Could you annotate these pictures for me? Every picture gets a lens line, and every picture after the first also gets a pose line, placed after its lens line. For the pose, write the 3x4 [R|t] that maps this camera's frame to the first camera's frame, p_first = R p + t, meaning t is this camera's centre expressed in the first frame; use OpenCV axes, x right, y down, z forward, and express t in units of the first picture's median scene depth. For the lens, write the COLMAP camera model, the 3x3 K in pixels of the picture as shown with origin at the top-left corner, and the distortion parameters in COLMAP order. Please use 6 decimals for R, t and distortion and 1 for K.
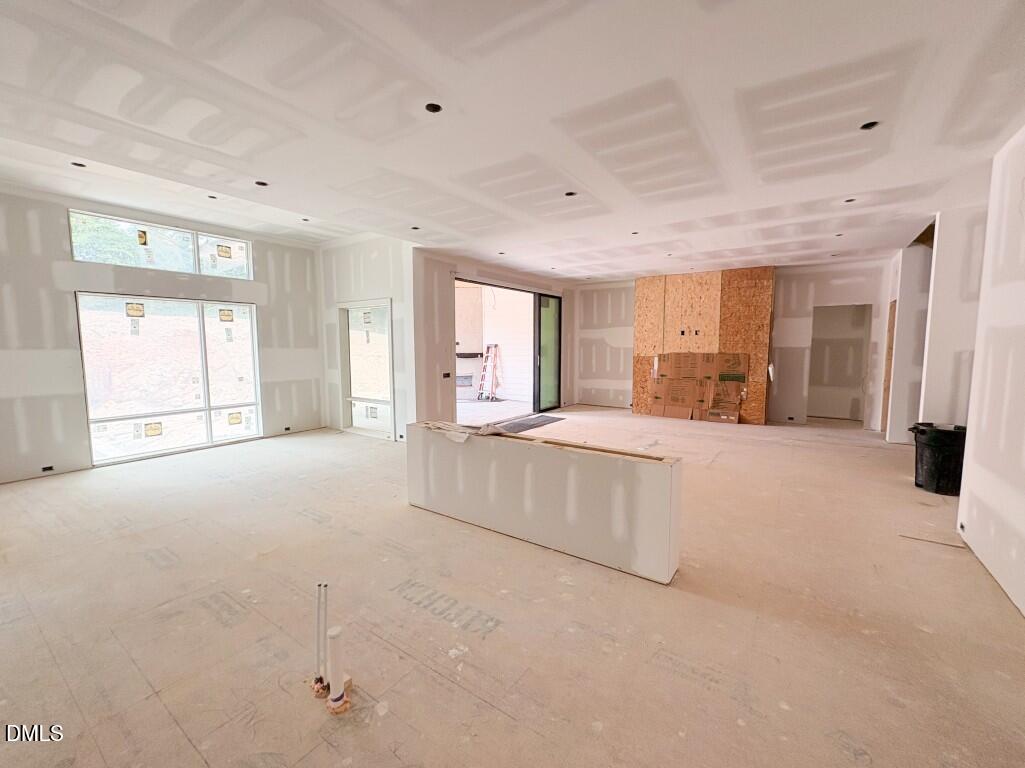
lens RADIAL K [[424.5, 0, 512.5], [0, 424.5, 384.0], [0, 0, 1]] dist [-0.000678, 0.000622]
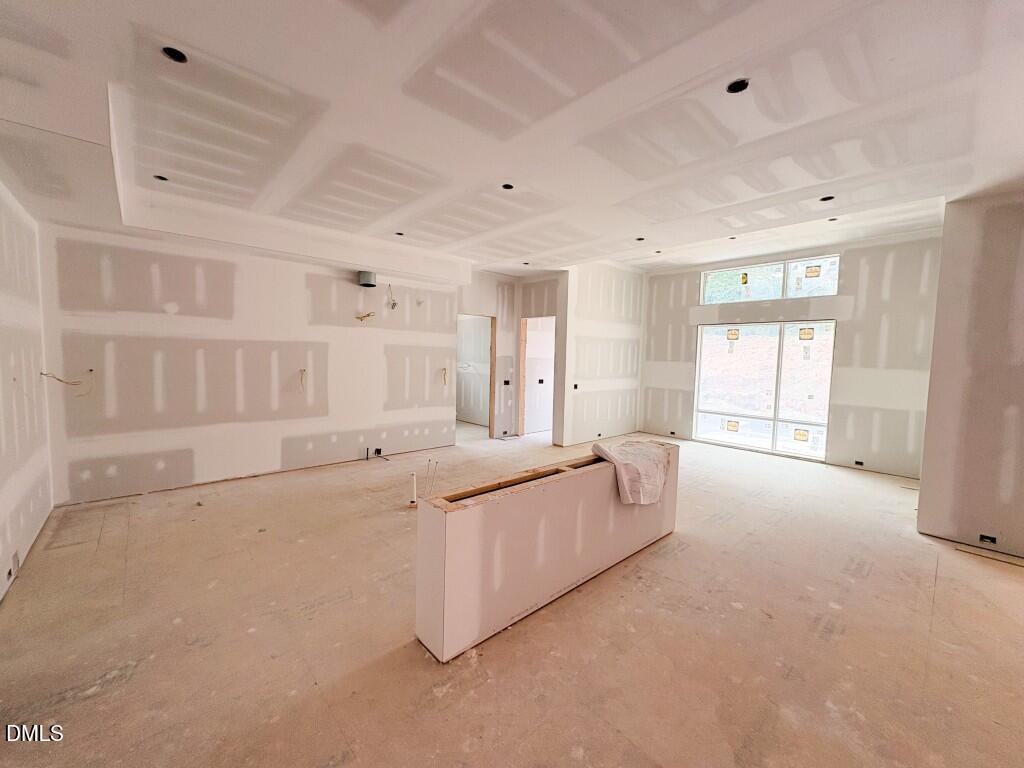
lens RADIAL K [[407.8, 0, 512.0], [0, 407.8, 384.0], [0, 0, 1]] dist [-0.000225, 0.000052]
pose [[-0.225267, 0.064888, -0.972134, 0.504467], [-0.115935, 0.988905, 0.092872, -0.057016], [0.967375, 0.133625, -0.215245, 0.602364]]
